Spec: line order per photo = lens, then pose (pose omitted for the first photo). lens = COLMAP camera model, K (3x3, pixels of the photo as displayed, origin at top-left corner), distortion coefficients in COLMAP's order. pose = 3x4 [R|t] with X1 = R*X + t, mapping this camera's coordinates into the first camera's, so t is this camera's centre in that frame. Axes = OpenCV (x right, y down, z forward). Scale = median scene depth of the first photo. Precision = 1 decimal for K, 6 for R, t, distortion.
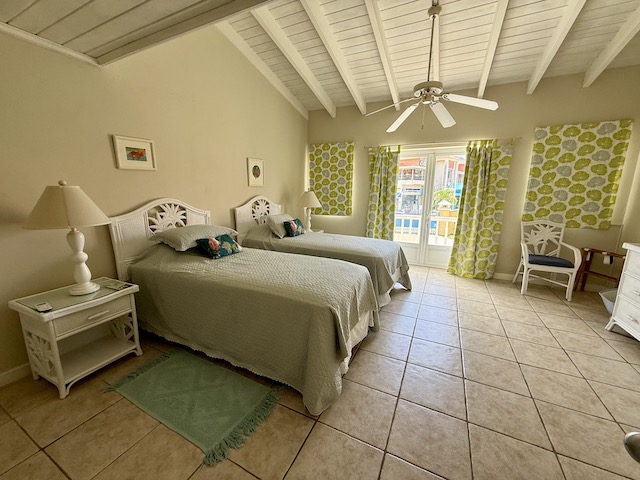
lens RADIAL K [[256.0, 0, 318.9], [0, 256.0, 239.1], [0, 0, 1]] dist [-0.000277, -0.000365]
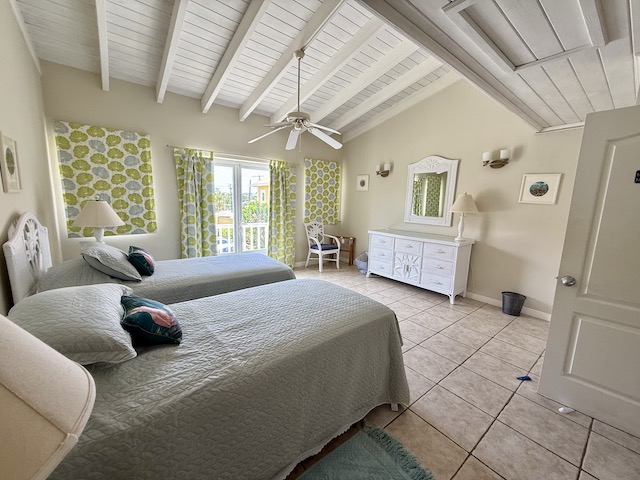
lens RADIAL K [[256.0, 0, 318.8], [0, 256.0, 239.1], [0, 0, 1]] dist [-0.000277, -0.000365]
pose [[0.429363, -0.132932, 0.893295, -0.468296], [0.143967, 0.986534, 0.077609, -0.083274], [-0.891583, 0.095283, 0.442719, 0.323316]]
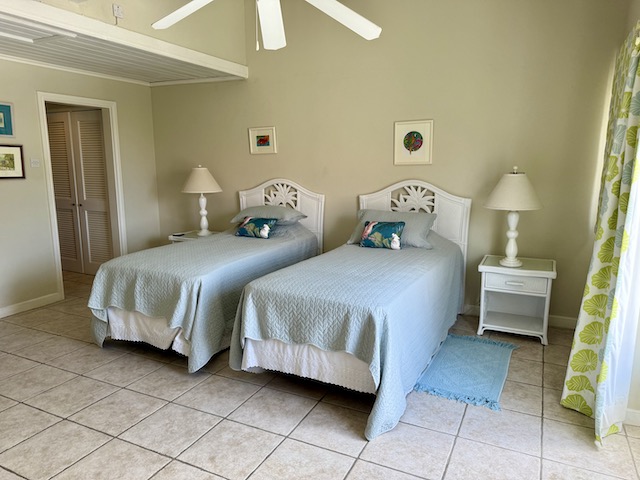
lens RADIAL K [[450.1, 0, 321.6], [0, 450.1, 243.1], [0, 0, 1]] dist [0.009738, -0.003600]
pose [[0.014338, 0.174467, -0.984559, 0.954484], [-0.181487, 0.968759, 0.169024, -0.182215], [0.983289, 0.176261, 0.045554, 0.835701]]
